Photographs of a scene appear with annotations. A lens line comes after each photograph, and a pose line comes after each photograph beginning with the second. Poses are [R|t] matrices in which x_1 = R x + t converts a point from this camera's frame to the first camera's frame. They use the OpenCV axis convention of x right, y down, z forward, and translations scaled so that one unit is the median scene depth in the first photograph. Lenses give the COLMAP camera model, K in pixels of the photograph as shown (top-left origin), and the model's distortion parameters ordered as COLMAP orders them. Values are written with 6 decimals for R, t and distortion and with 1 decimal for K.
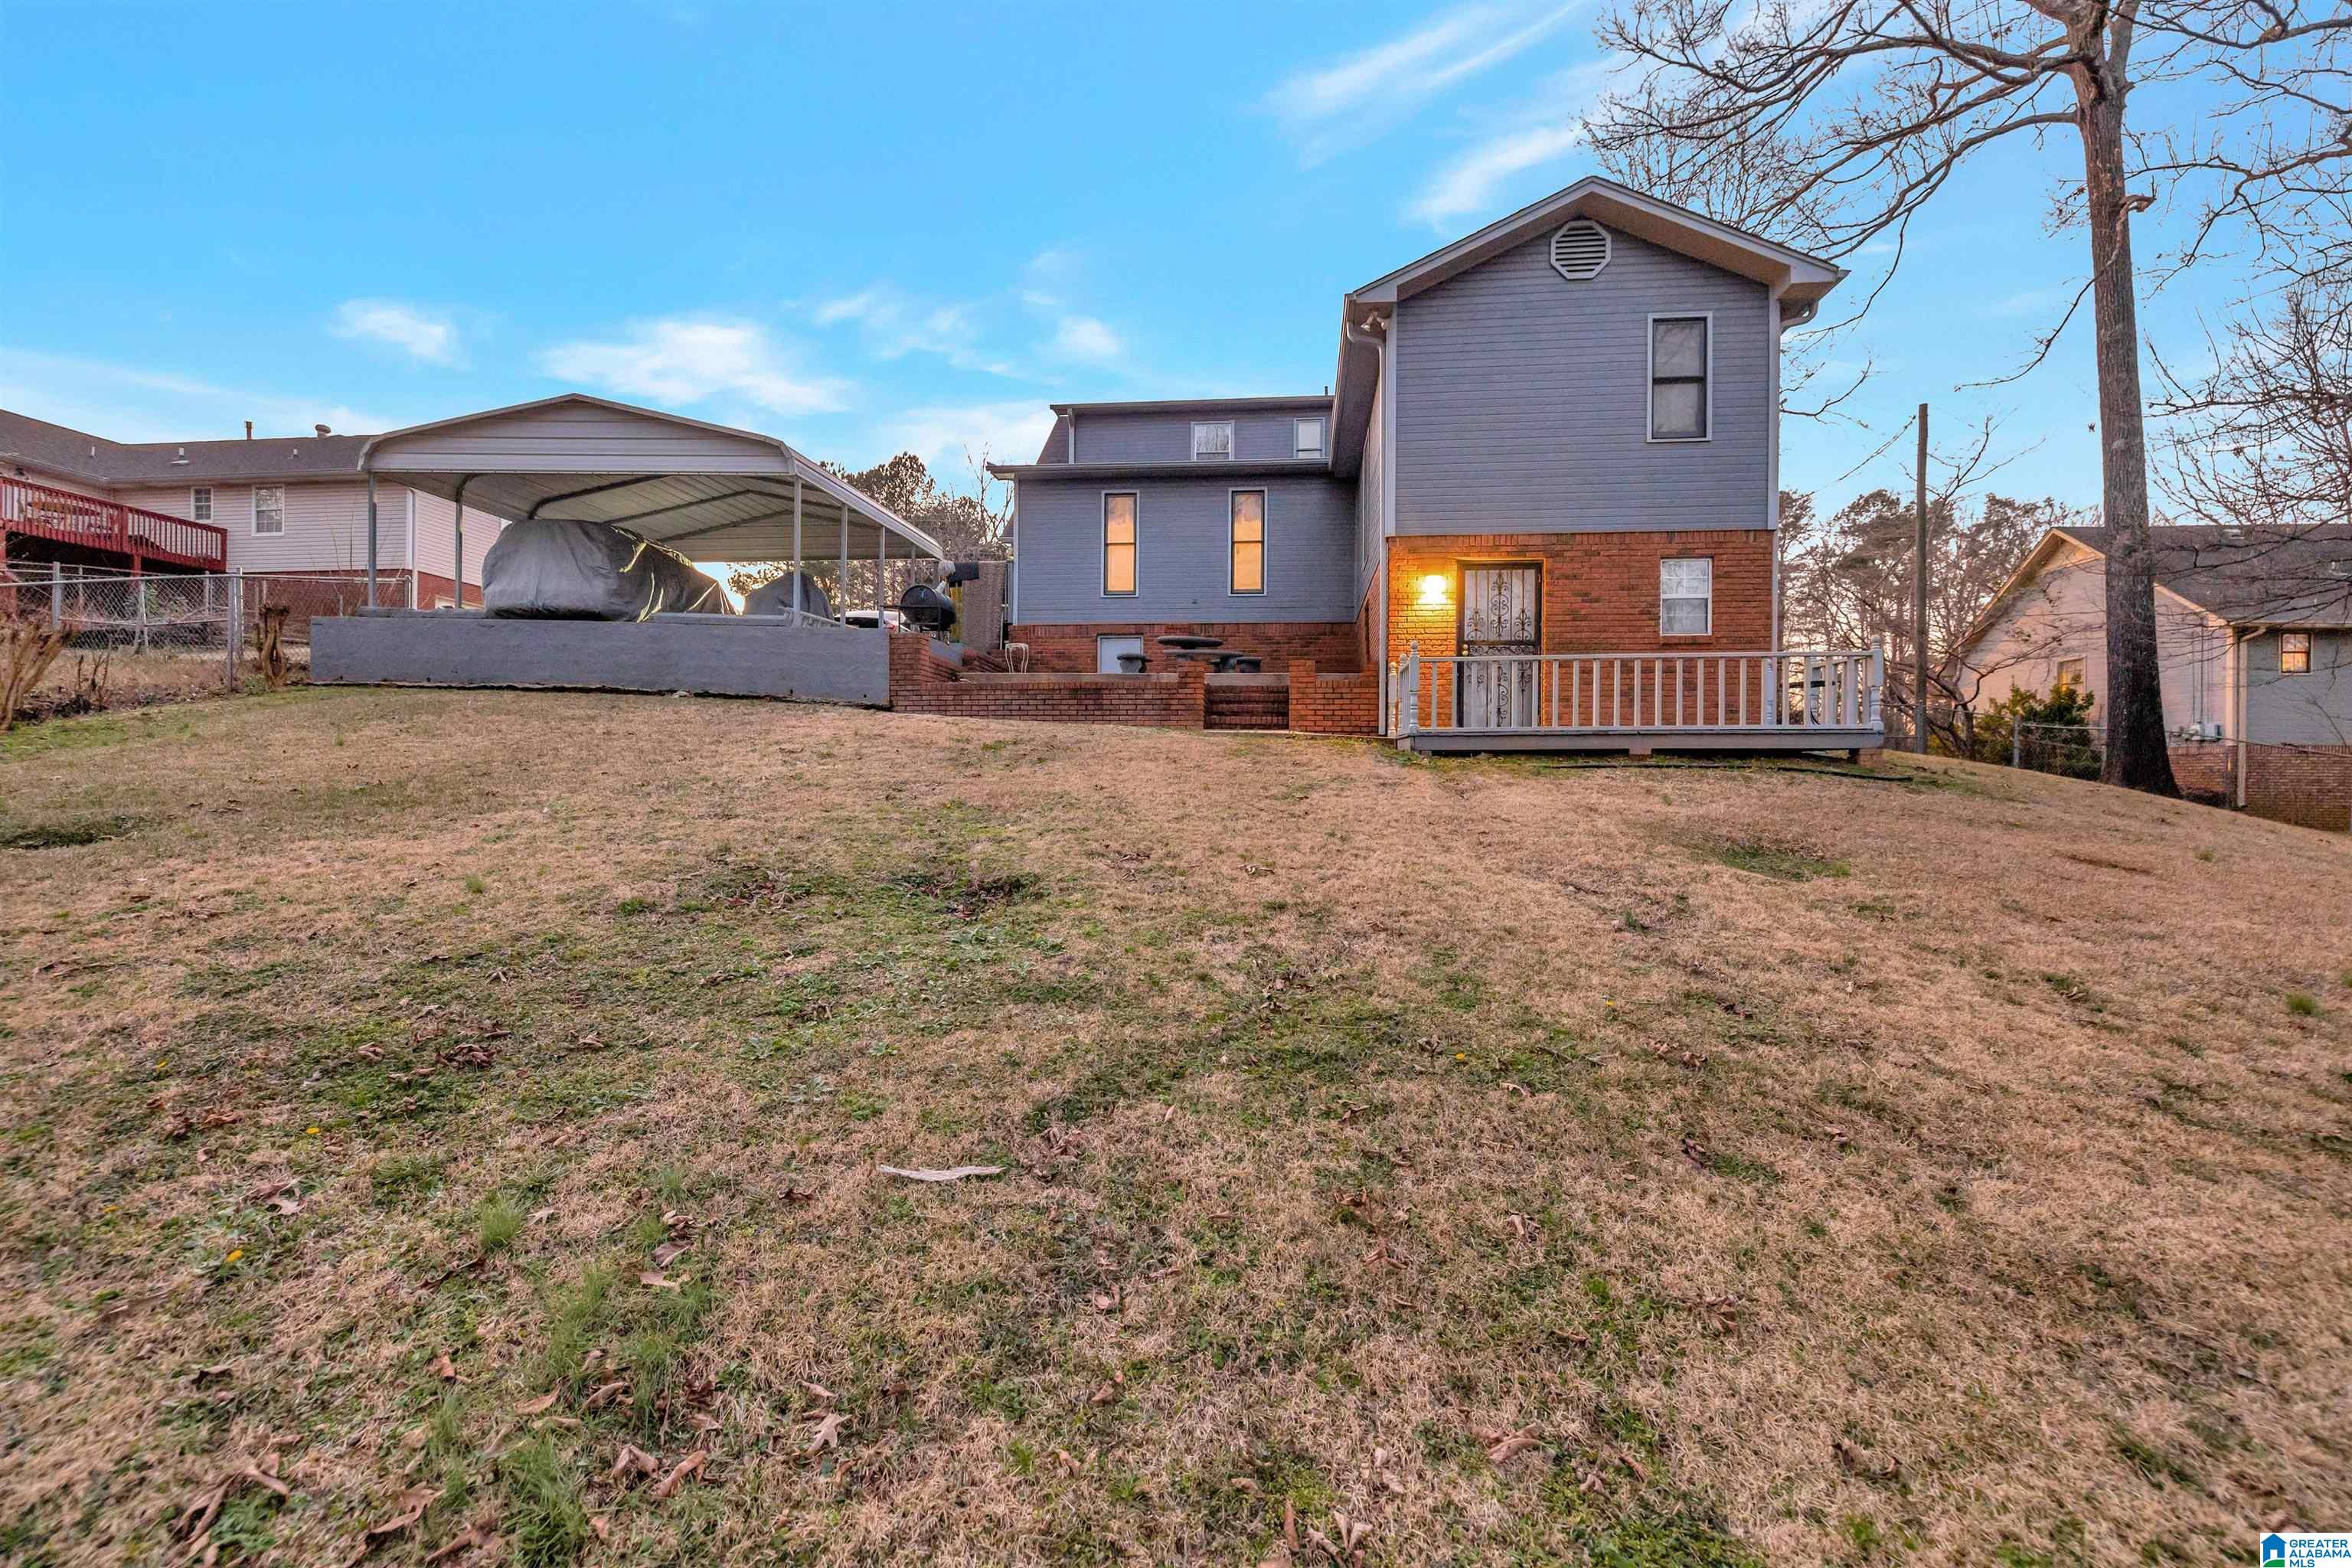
lens RADIAL K [[1002.2, 0, 1169.4], [0, 1002.2, 780.7], [0, 0, 1]] dist [0.011294, 0.002313]
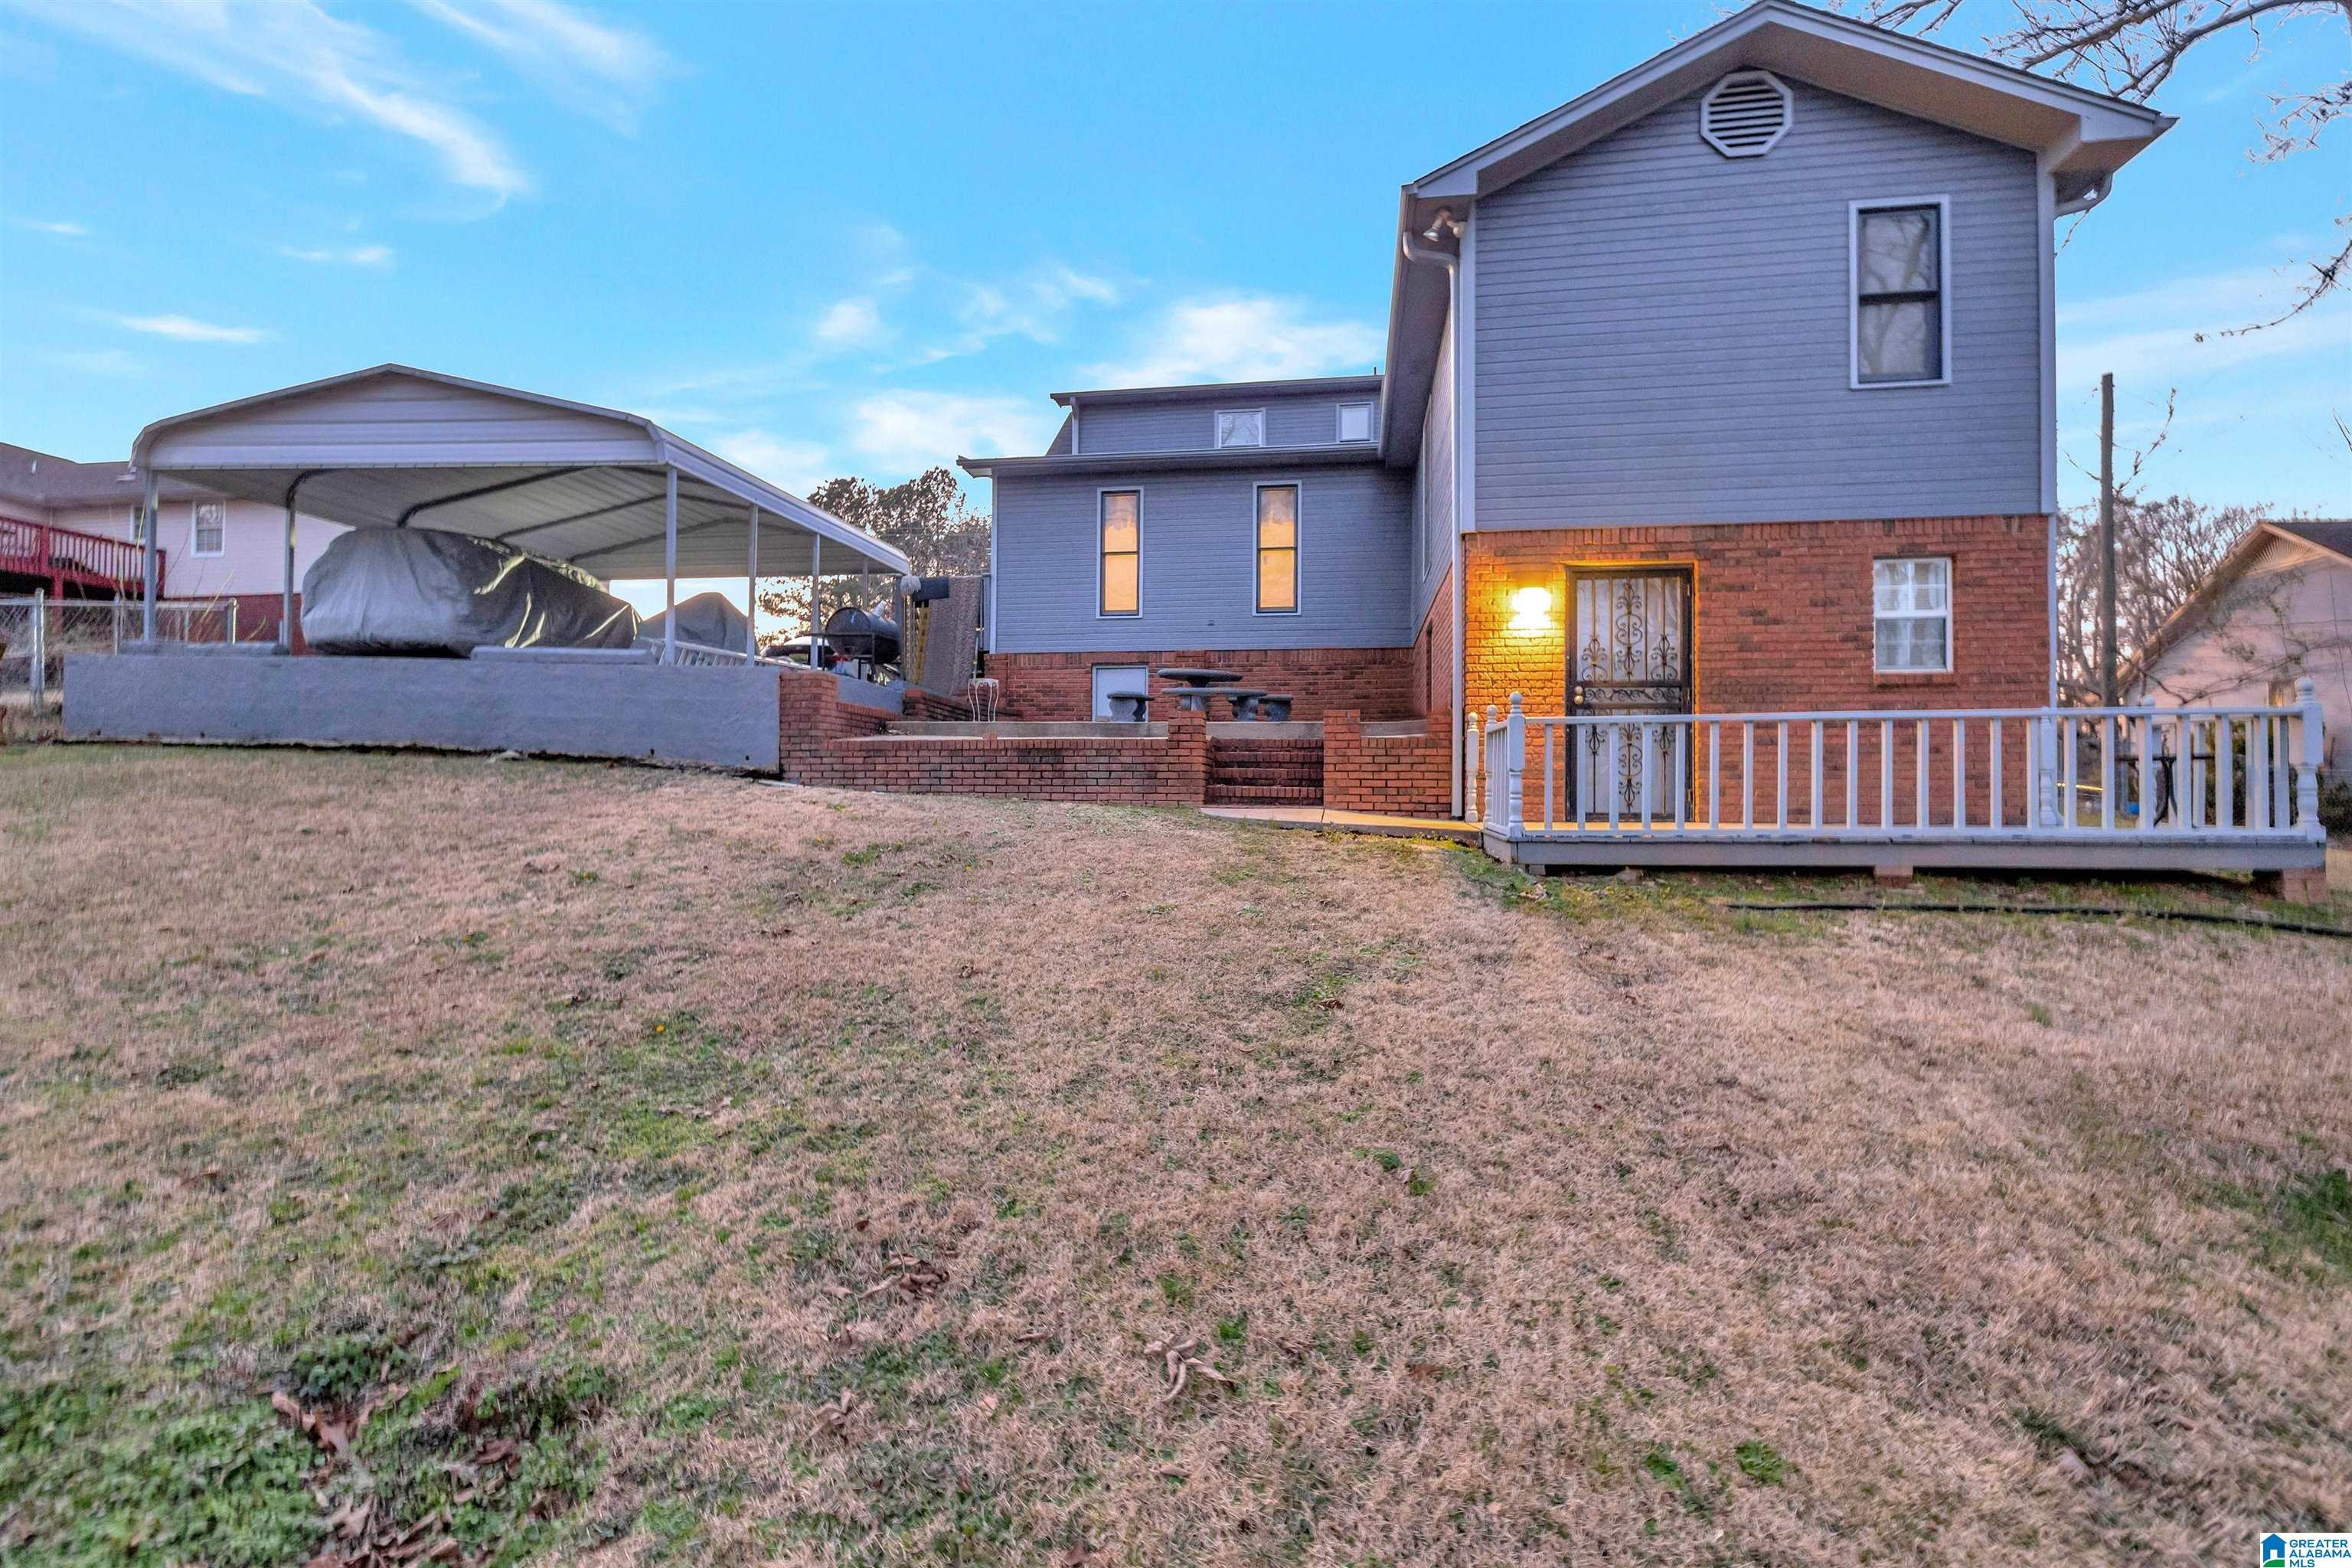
lens RADIAL K [[1002.2, 0, 1179.6], [0, 1002.2, 786.2], [0, 0, 1]] dist [0.011294, 0.002313]
pose [[0.999232, -0.002222, -0.039110, 0.041658], [0.001867, 0.999957, -0.009127, -0.054647], [0.039129, 0.009047, 0.999193, 0.264185]]
